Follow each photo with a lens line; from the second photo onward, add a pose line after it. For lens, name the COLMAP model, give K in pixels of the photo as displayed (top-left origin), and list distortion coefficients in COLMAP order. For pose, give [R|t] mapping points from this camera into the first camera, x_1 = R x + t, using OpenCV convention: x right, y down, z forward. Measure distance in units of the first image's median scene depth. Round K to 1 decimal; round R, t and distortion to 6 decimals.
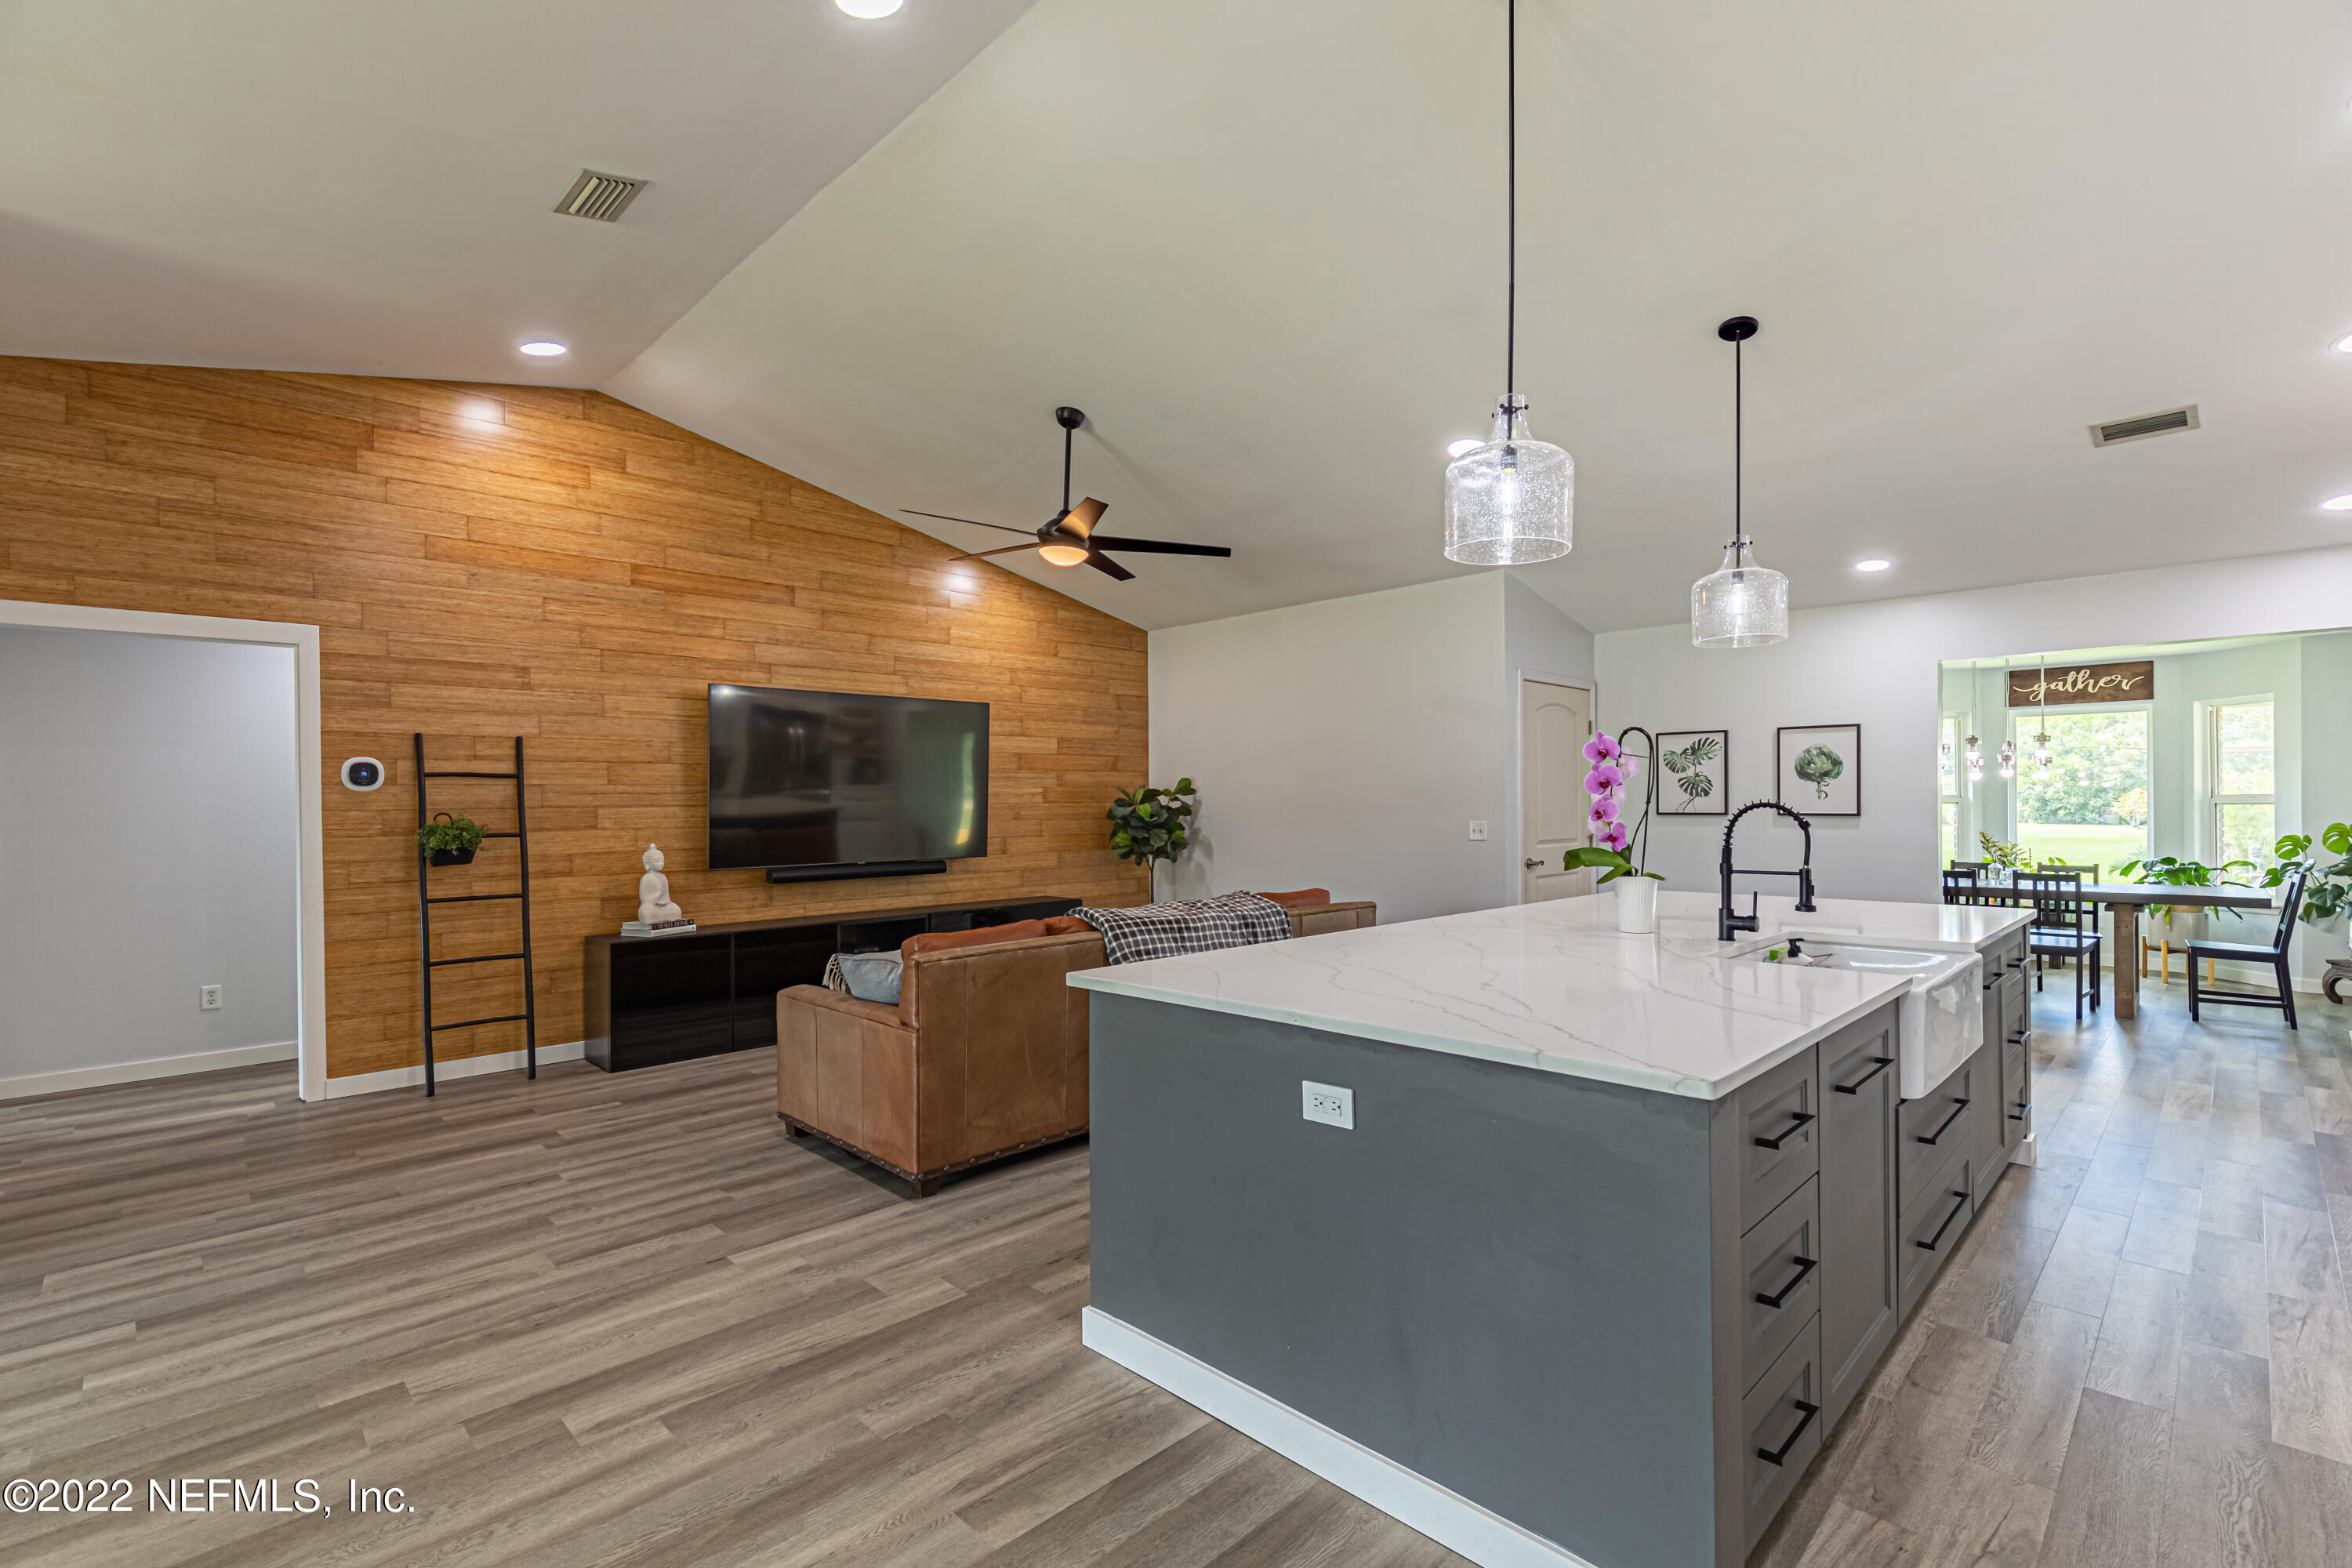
lens RADIAL K [[1053.0, 0, 1182.0], [0, 1053.0, 801.9], [0, 0, 1]] dist [0.001223, -0.000167]
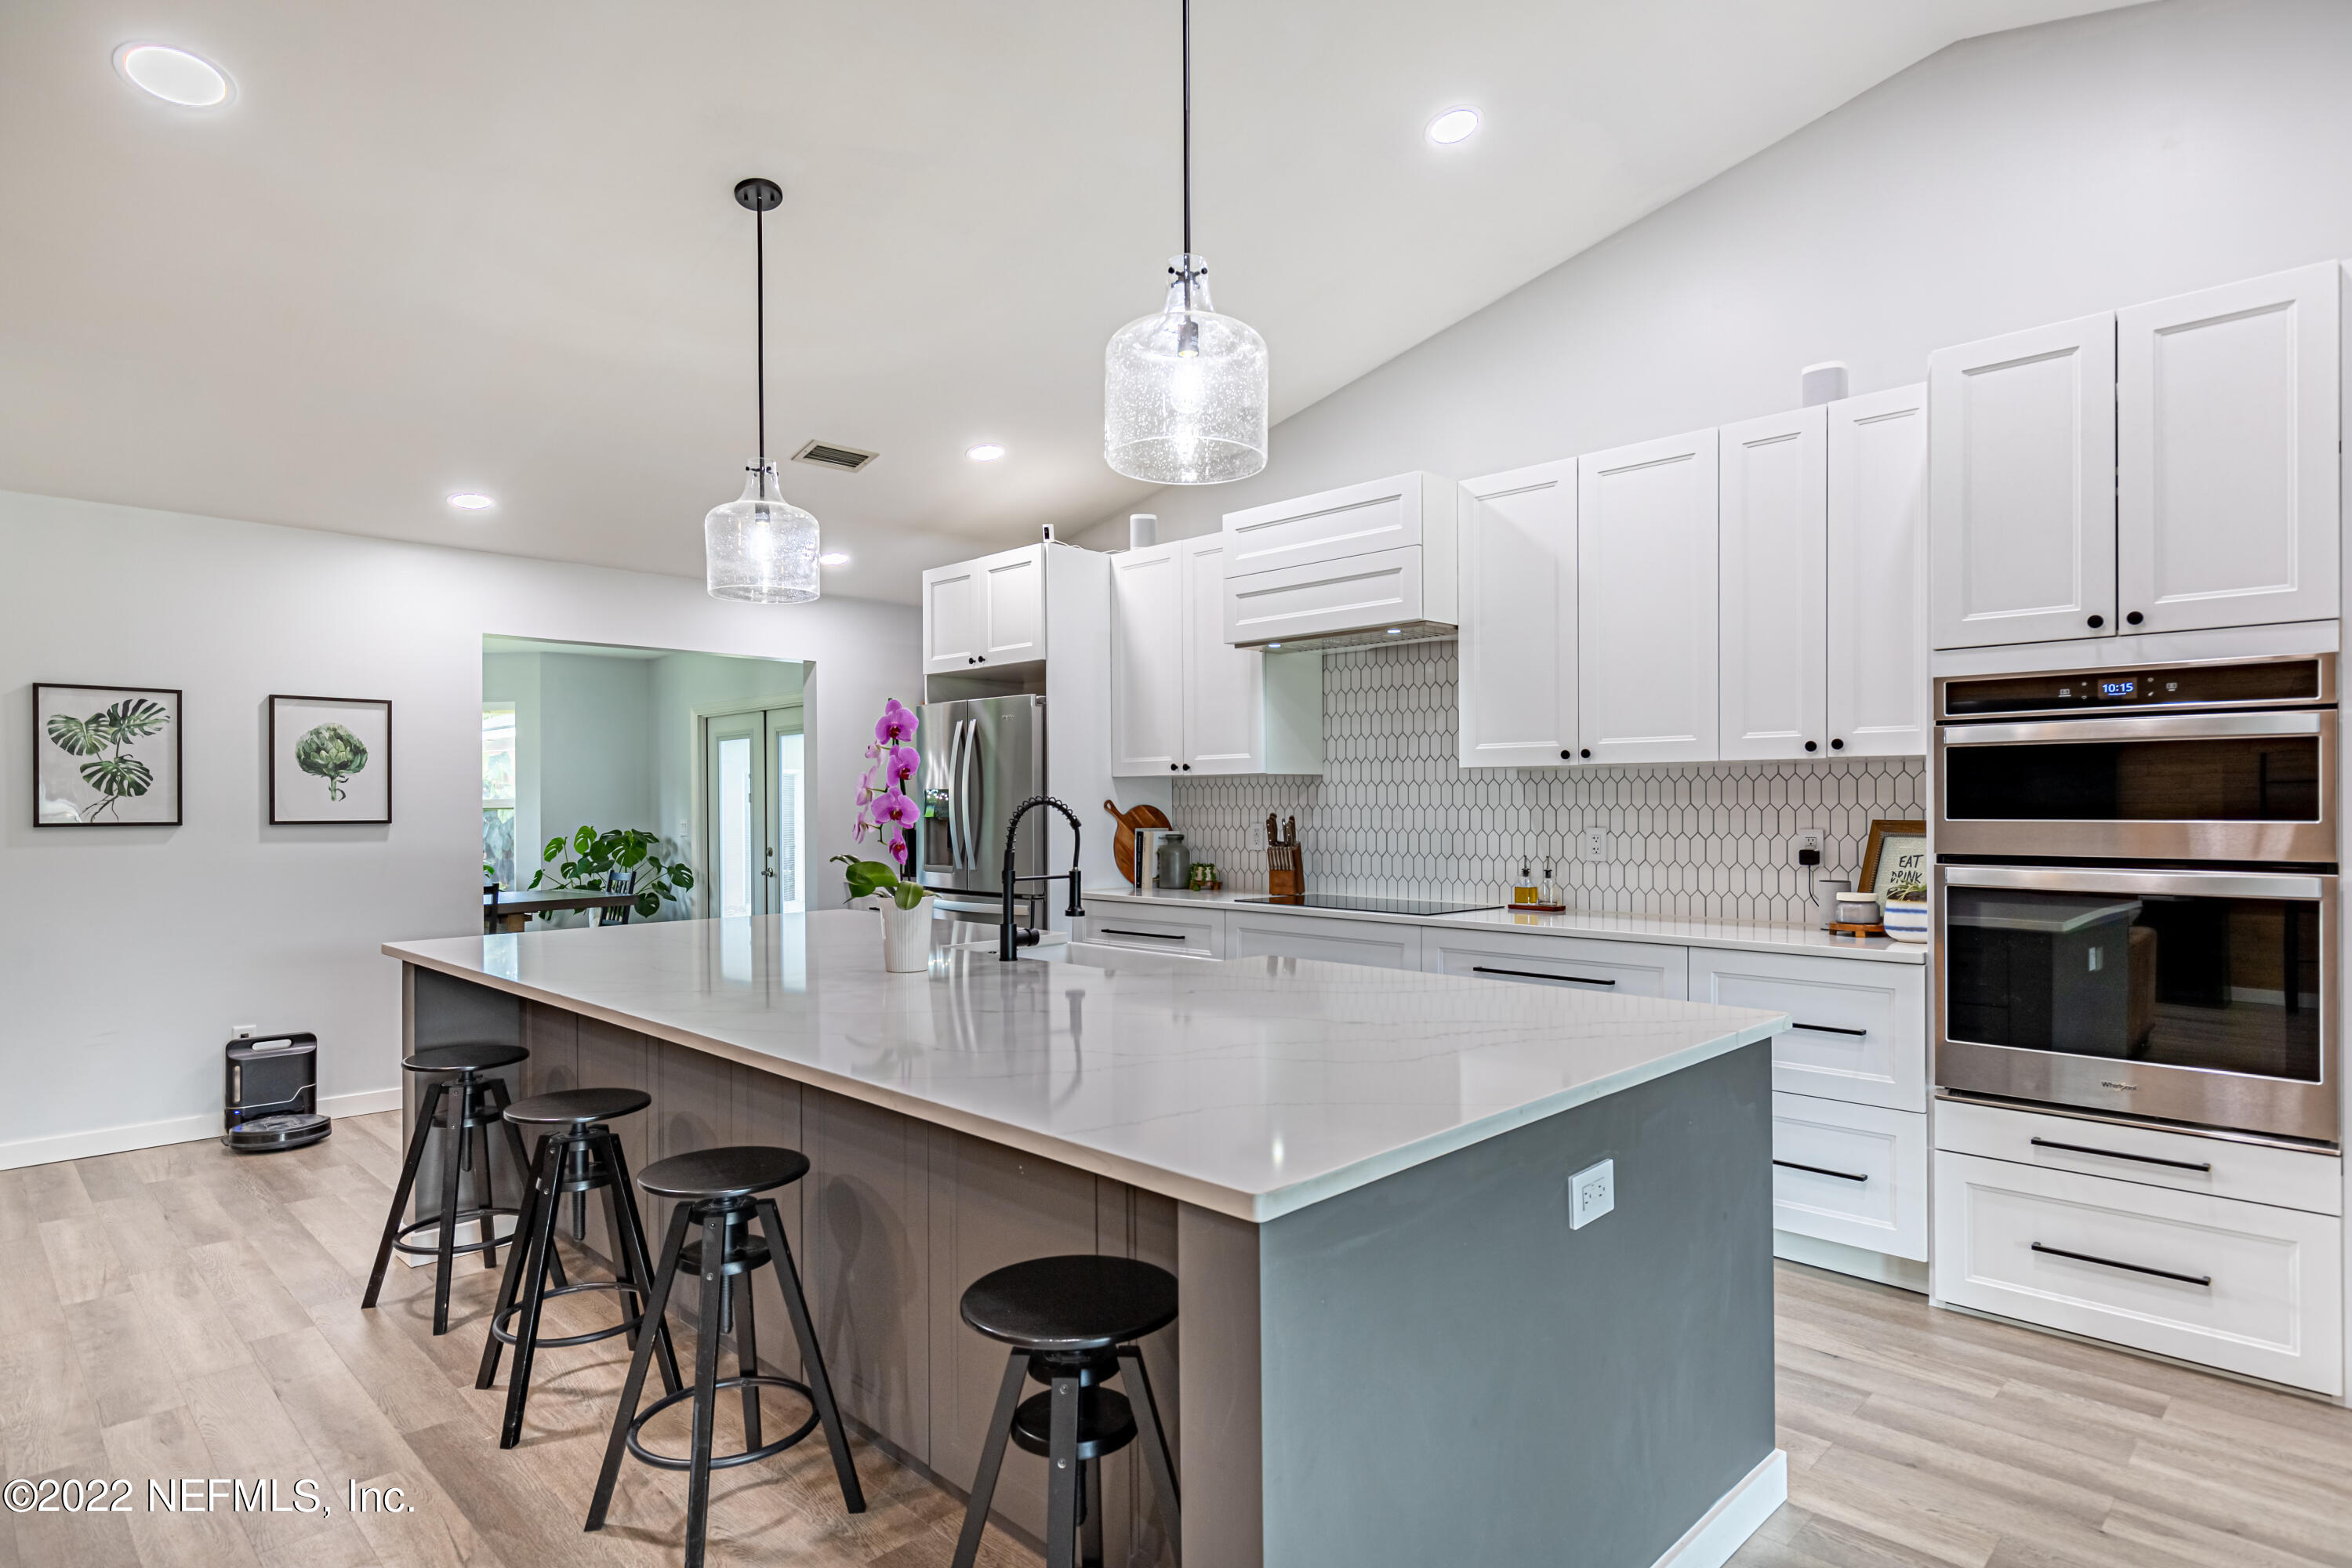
lens RADIAL K [[1285.2, 0, 1175.7], [0, 1285.2, 774.1], [0, 0, 1]] dist [0.009158, -0.000419]
pose [[0.009541, 0.029358, 0.999523, -0.260678], [0.001233, 0.999568, -0.029371, 0.005541], [-0.999954, 0.001513, 0.009500, 0.425637]]
